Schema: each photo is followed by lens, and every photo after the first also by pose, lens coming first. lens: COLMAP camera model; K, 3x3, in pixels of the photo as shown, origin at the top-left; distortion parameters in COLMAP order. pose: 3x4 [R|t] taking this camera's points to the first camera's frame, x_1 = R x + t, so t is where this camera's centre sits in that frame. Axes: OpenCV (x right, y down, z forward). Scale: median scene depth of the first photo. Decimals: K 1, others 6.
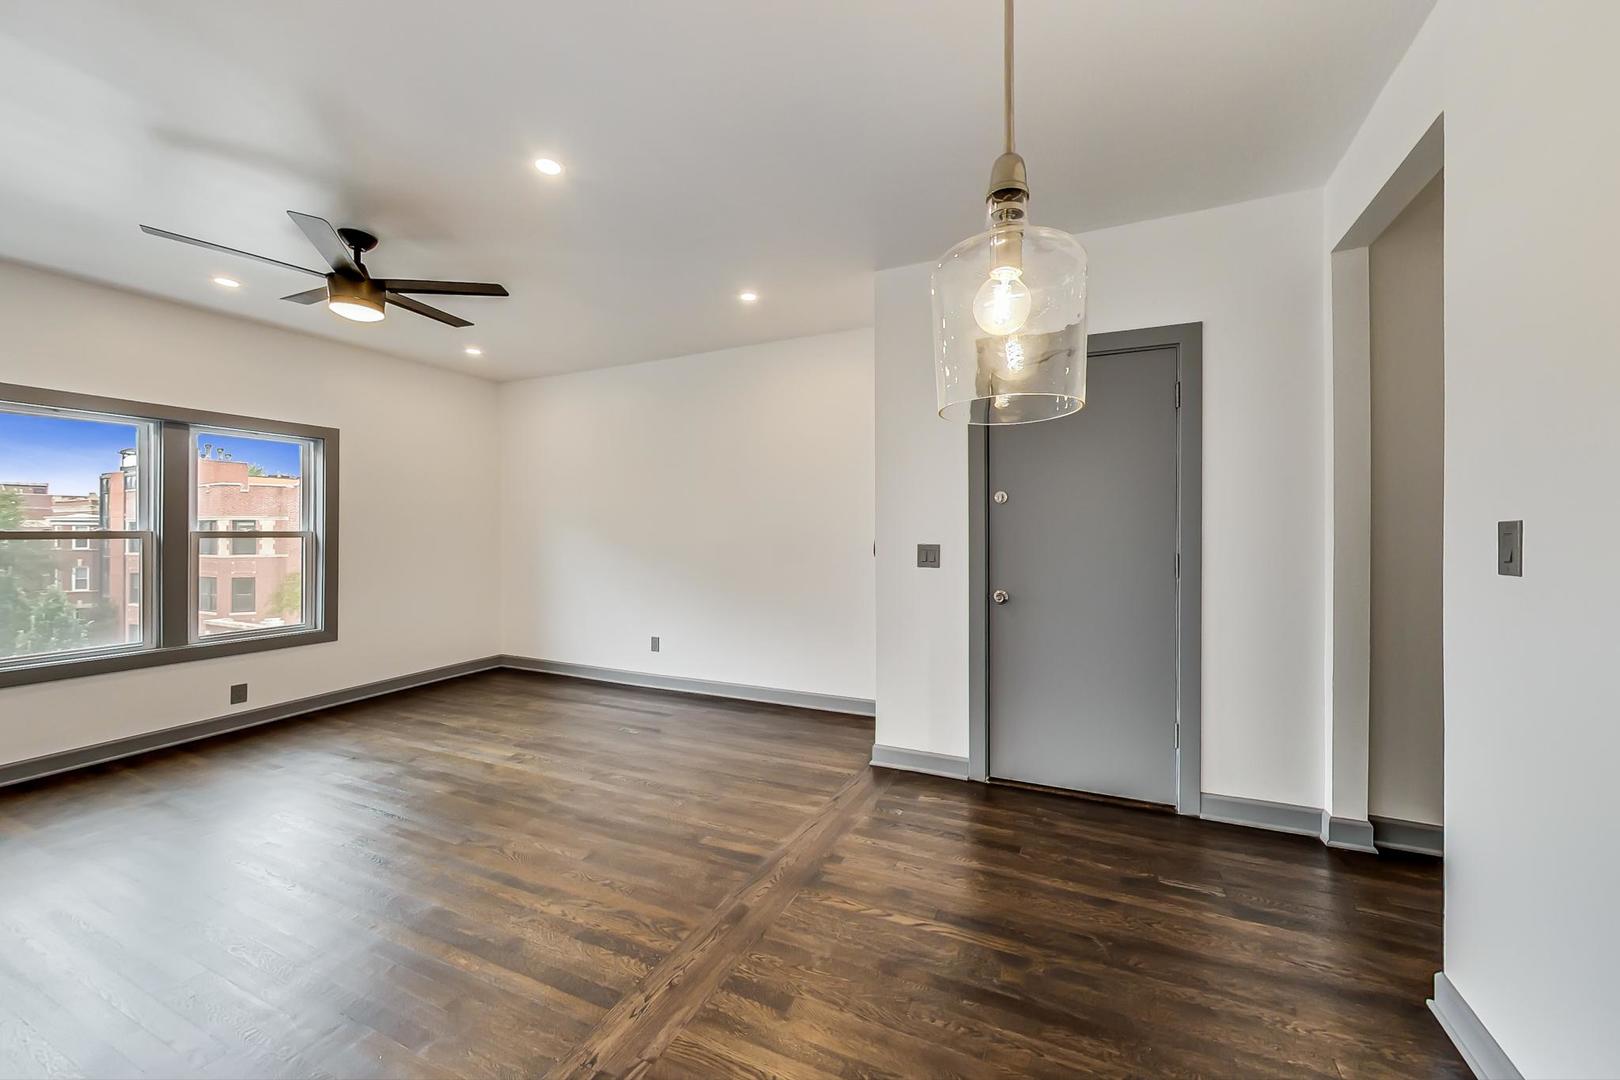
lens RADIAL K [[578.2, 0, 858.1], [0, 578.2, 535.9], [0, 0, 1]] dist [0.007022, -0.000095]
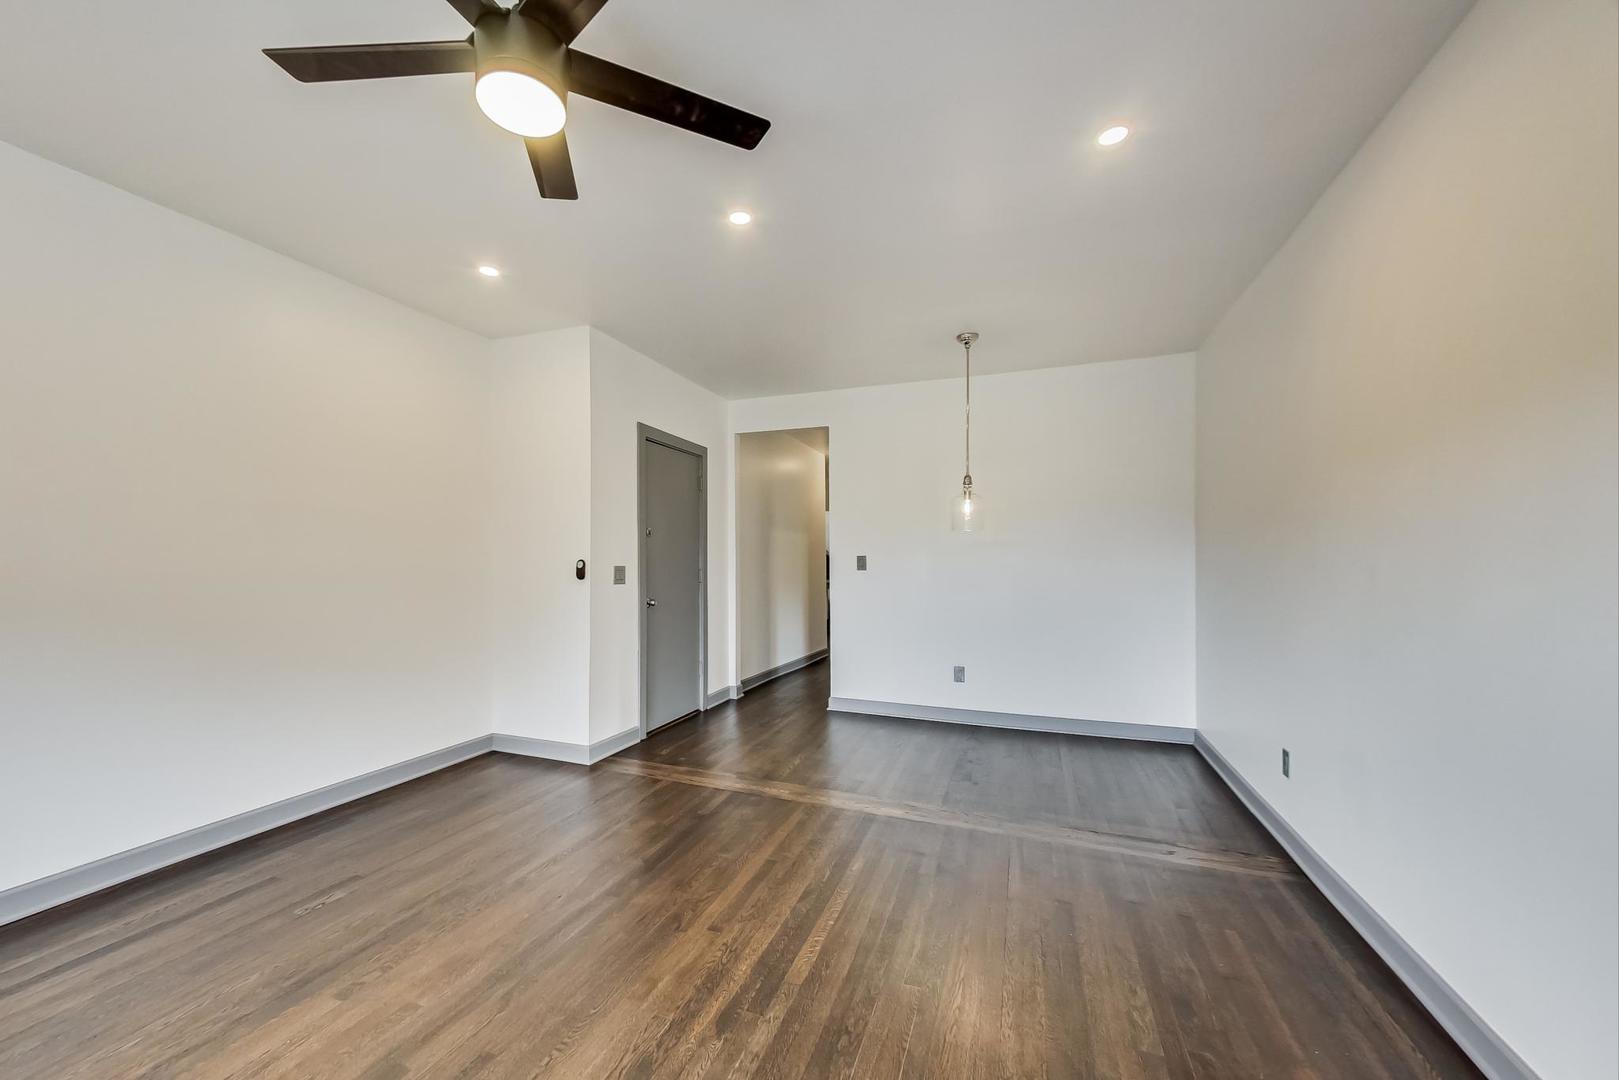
lens RADIAL K [[630.5, 0, 764.5], [0, 630.5, 557.3], [0, 0, 1]] dist [0.006411, 0.000392]
pose [[-0.006051, 0.009242, 0.999939, -1.443398], [0.003863, 0.999950, -0.009219, 0.010634], [-0.999974, 0.003807, -0.006087, 0.810447]]
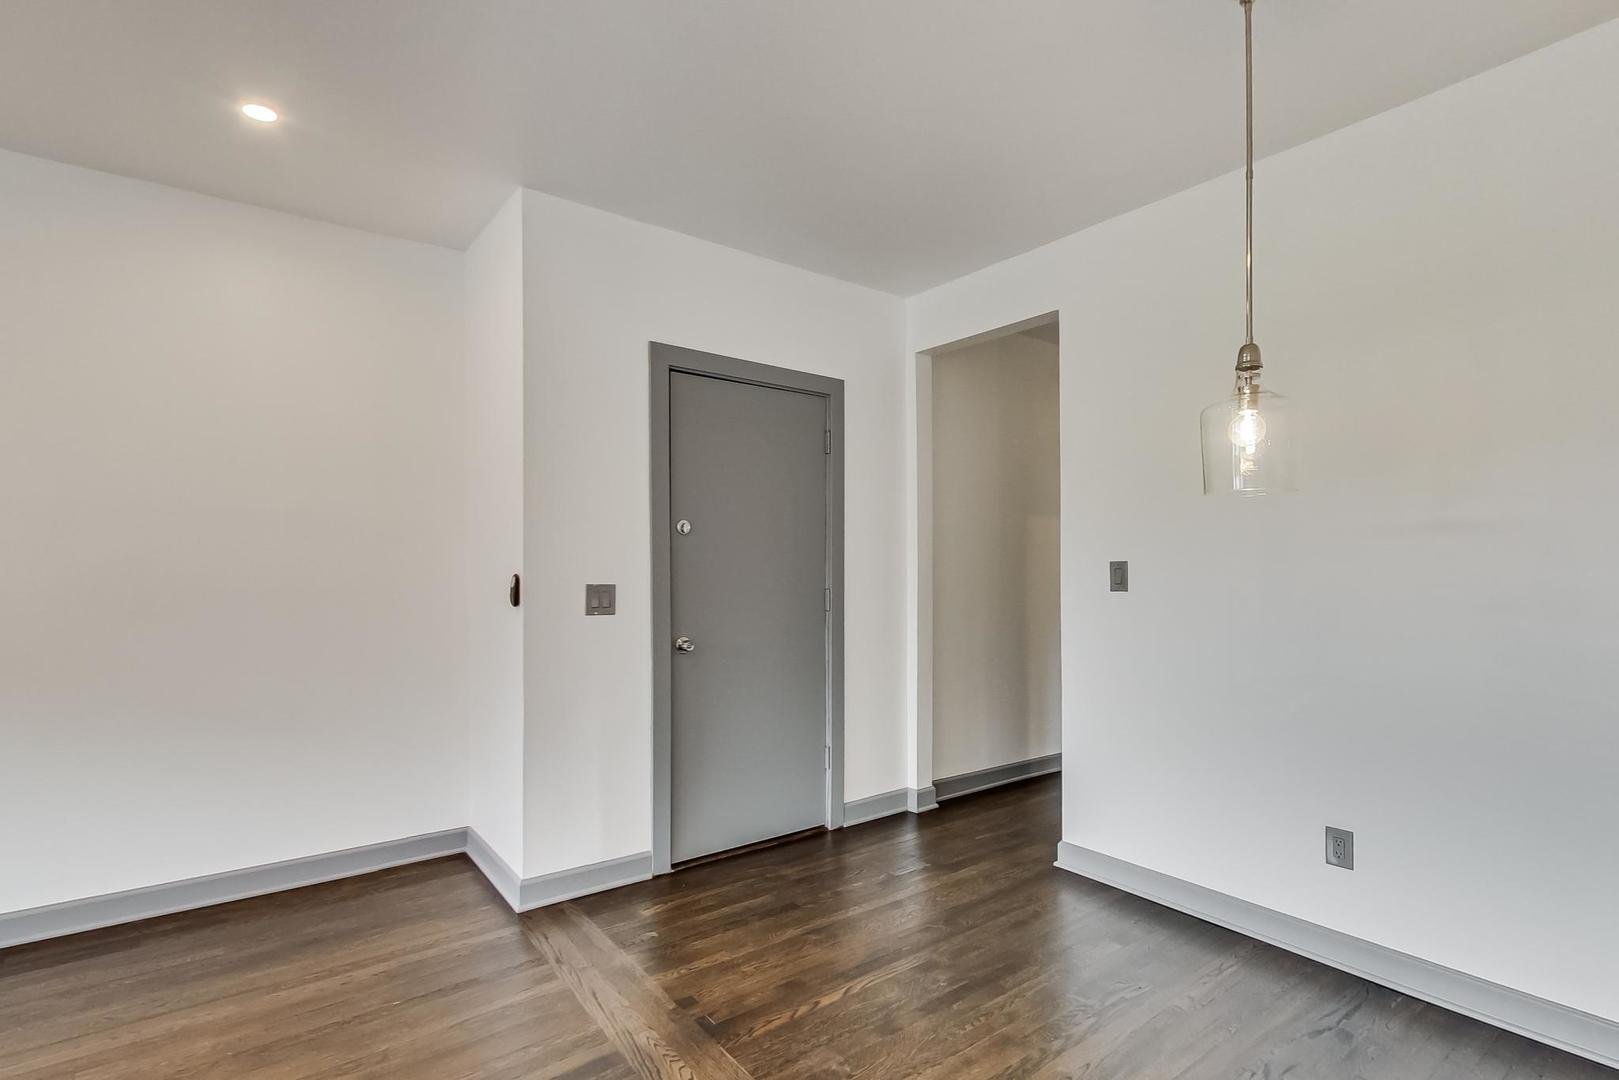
lens RADIAL K [[780.4, 0, 804.8], [0, 780.4, 562.1], [0, 0, 1]] dist [0.000771, 0.000644]
pose [[0.507366, 0.008570, 0.861688, -0.719309], [0.006316, 0.999887, -0.013664, 0.001447], [-0.861708, 0.012375, 0.507254, 0.298641]]
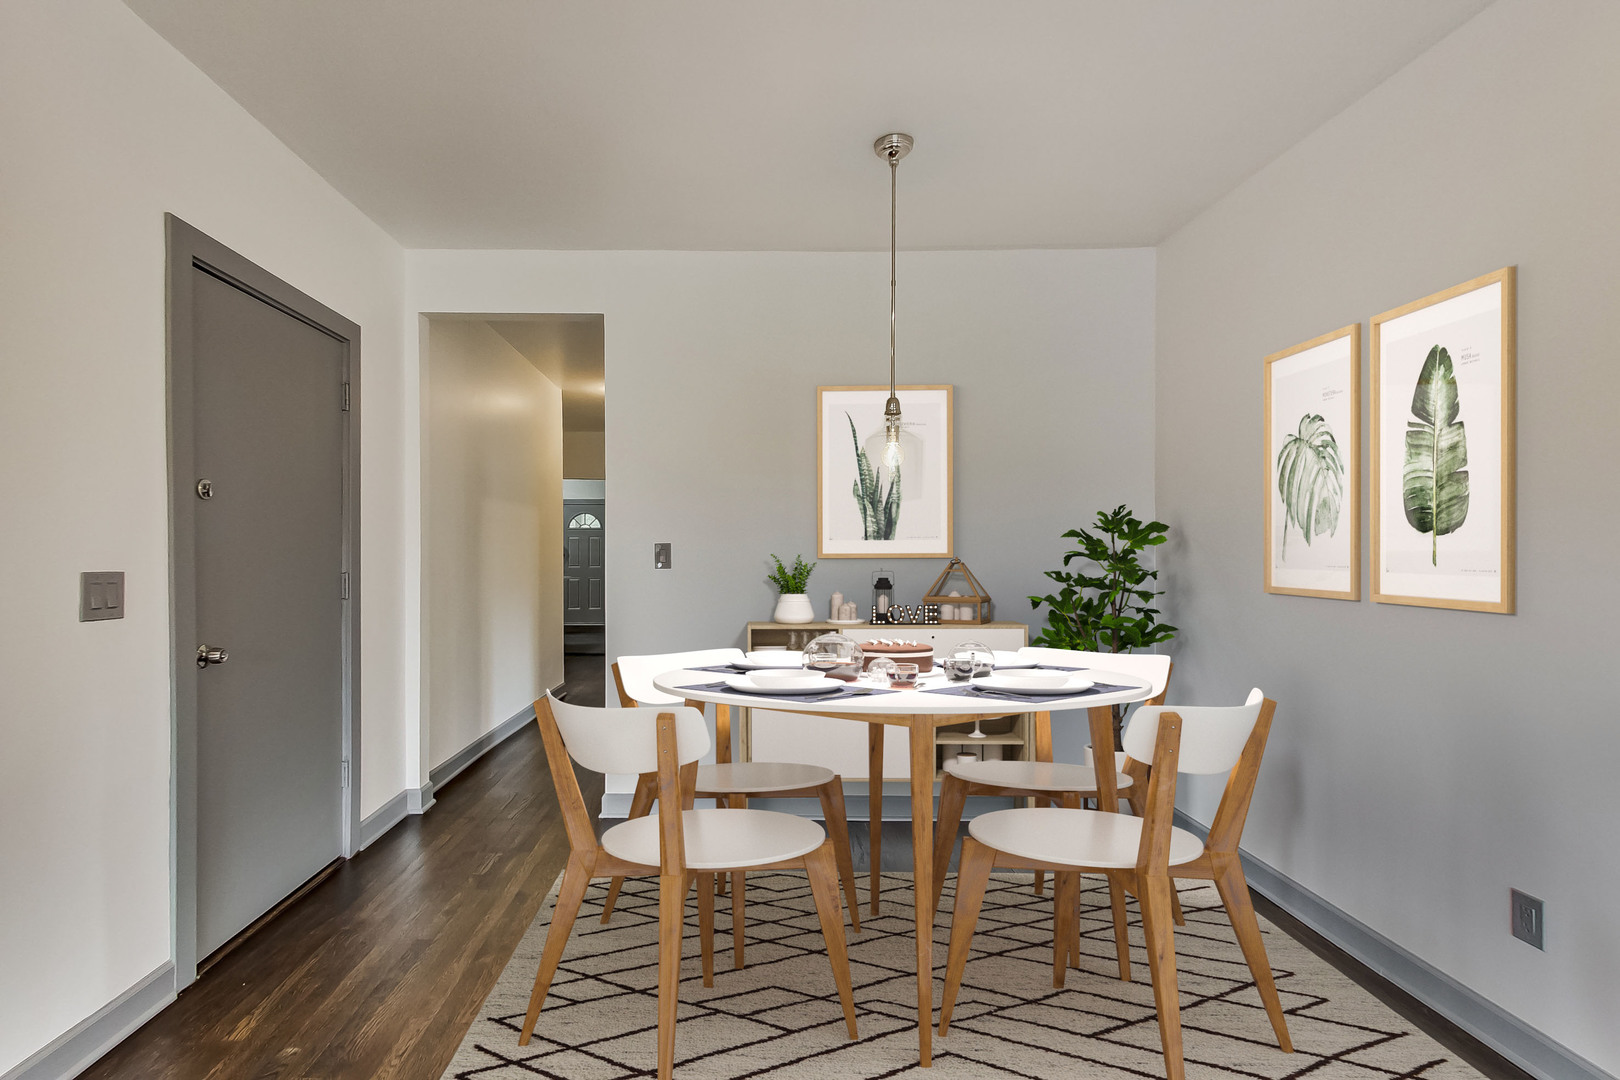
lens RADIAL K [[746.8, 0, 742.8], [0, 746.8, 546.0], [0, 0, 1]] dist [0.000721, -0.000381]
pose [[-0.377585, 0.005572, 0.925958, -0.757899], [0.005026, 0.999979, -0.003968, -0.001847], [-0.925961, 0.003155, -0.377606, 0.865722]]
